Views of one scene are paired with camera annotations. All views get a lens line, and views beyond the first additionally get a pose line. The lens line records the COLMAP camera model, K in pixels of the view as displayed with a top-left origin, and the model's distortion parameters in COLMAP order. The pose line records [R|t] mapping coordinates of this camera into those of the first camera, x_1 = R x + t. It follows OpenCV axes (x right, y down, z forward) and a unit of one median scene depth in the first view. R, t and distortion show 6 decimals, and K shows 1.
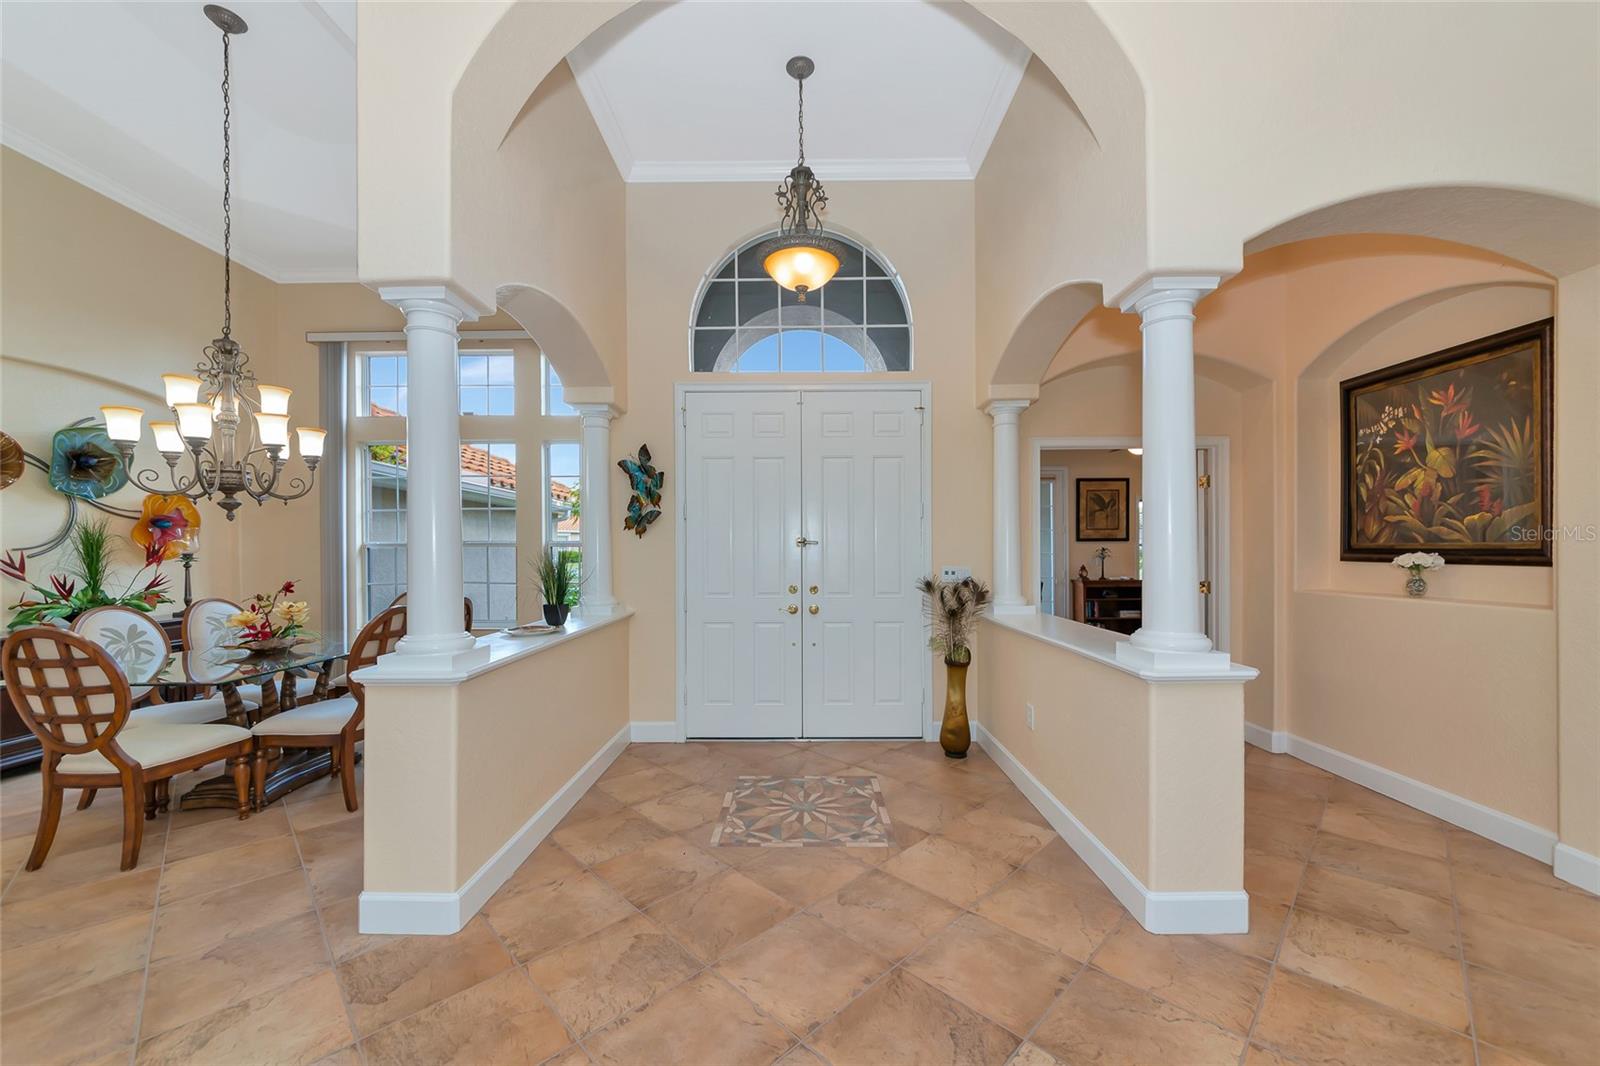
lens RADIAL K [[575.9, 0, 799.9], [0, 575.9, 545.3], [0, 0, 1]] dist [-0.000270, -0.000089]
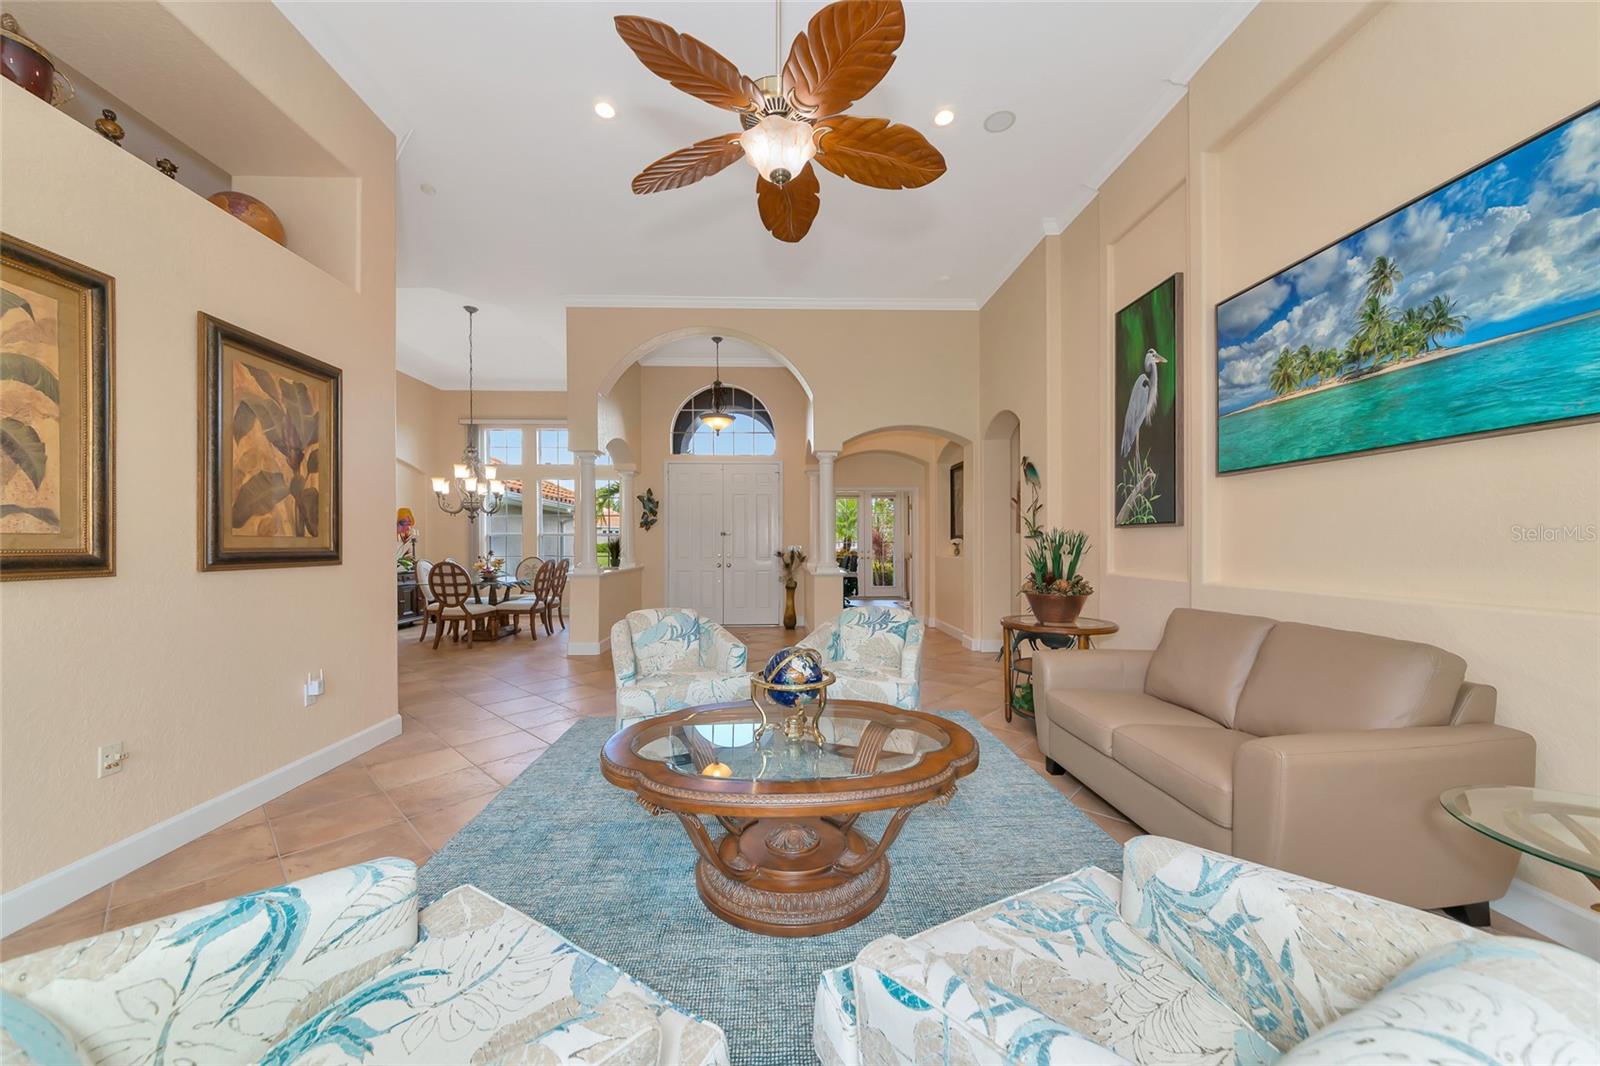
lens RADIAL K [[568.8, 0, 790.4], [0, 568.8, 541.1], [0, 0, 1]] dist [-0.000081, 0.000021]
pose [[0.999273, 0.002570, 0.038032, 0.188699], [-0.002581, 0.999997, 0.000235, 0.022711], [-0.038032, -0.000333, 0.999276, -1.223474]]
